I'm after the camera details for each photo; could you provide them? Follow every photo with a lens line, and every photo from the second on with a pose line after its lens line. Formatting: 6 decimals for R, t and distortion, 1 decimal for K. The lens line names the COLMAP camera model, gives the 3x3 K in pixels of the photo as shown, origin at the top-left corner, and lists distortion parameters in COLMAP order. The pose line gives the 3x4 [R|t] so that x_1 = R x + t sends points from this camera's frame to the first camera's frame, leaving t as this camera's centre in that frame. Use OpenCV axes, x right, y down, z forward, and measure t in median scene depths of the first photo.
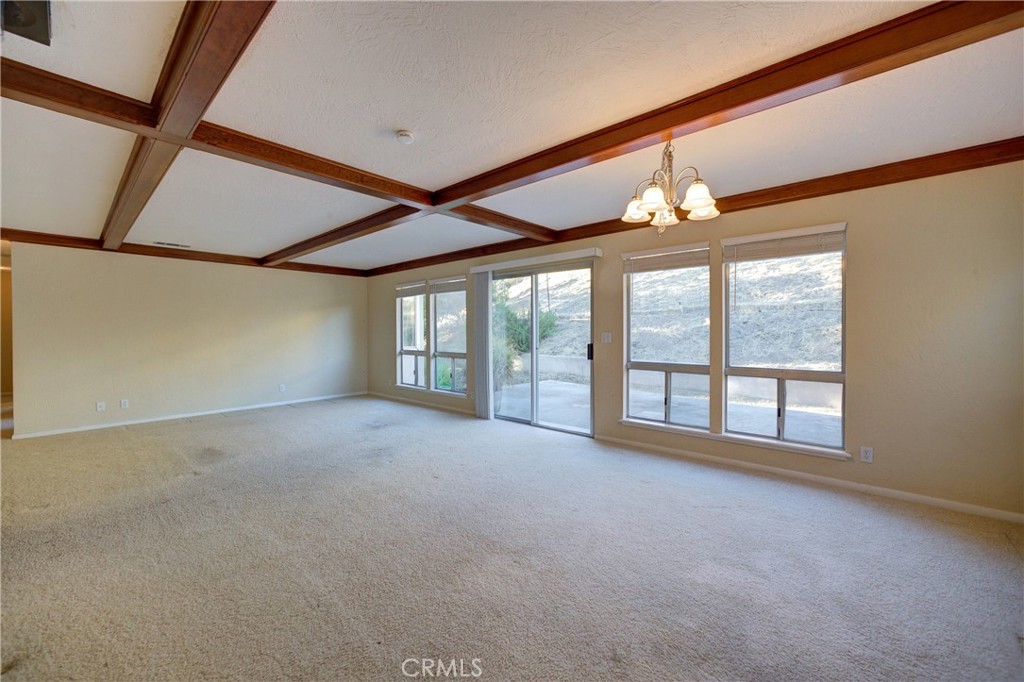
lens RADIAL K [[406.5, 0, 516.1], [0, 406.5, 341.8], [0, 0, 1]] dist [-0.012996, 0.001240]
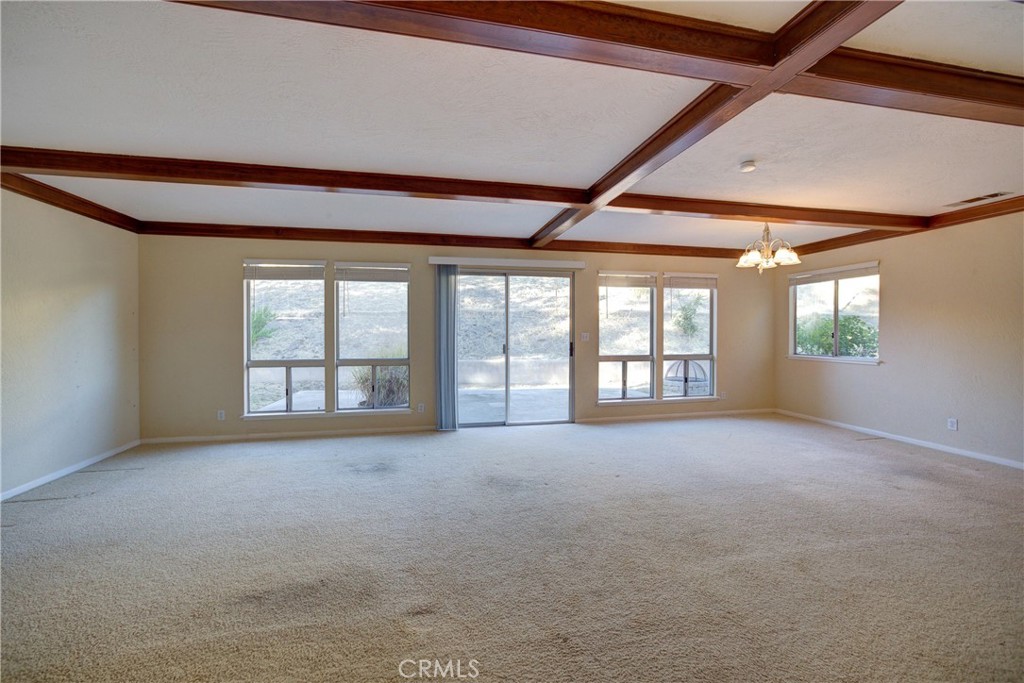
lens RADIAL K [[406.5, 0, 504.8], [0, 406.5, 333.8], [0, 0, 1]] dist [-0.012996, 0.001240]
pose [[0.589641, -0.002542, 0.807662, -0.720086], [0.020749, 0.999713, -0.012002, -0.008174], [-0.807399, 0.023835, 0.589524, 0.383262]]
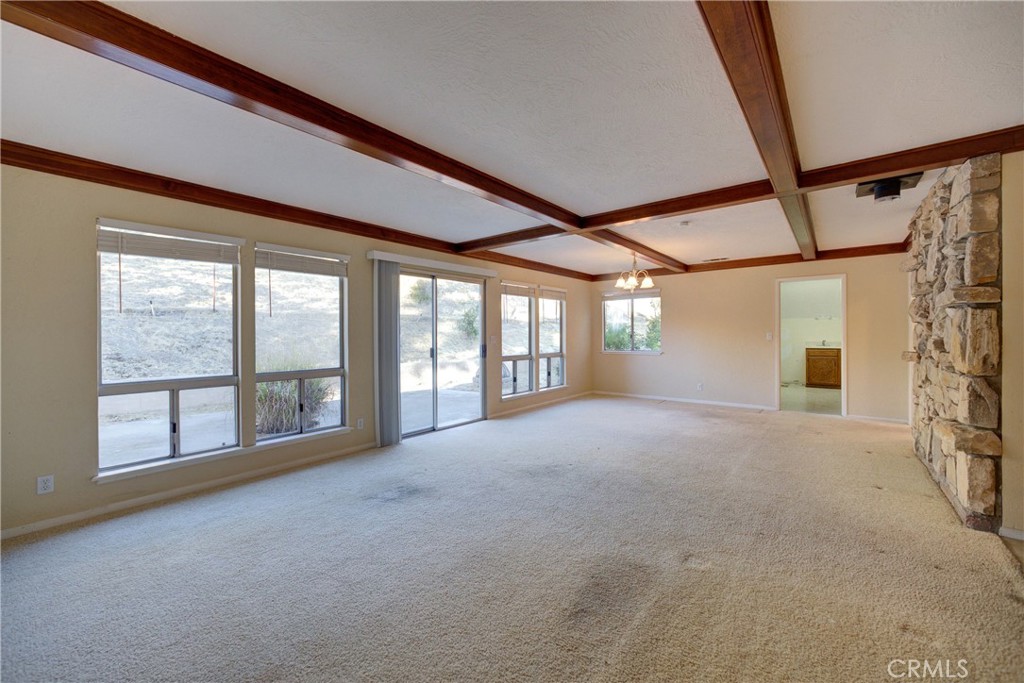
lens RADIAL K [[406.5, 0, 511.3], [0, 406.5, 334.3], [0, 0, 1]] dist [-0.012996, 0.001240]
pose [[-0.050465, 0.004216, 0.998717, -0.886611], [0.035845, 0.999354, -0.002407, -0.017545], [-0.998082, 0.035677, -0.050584, 0.807133]]
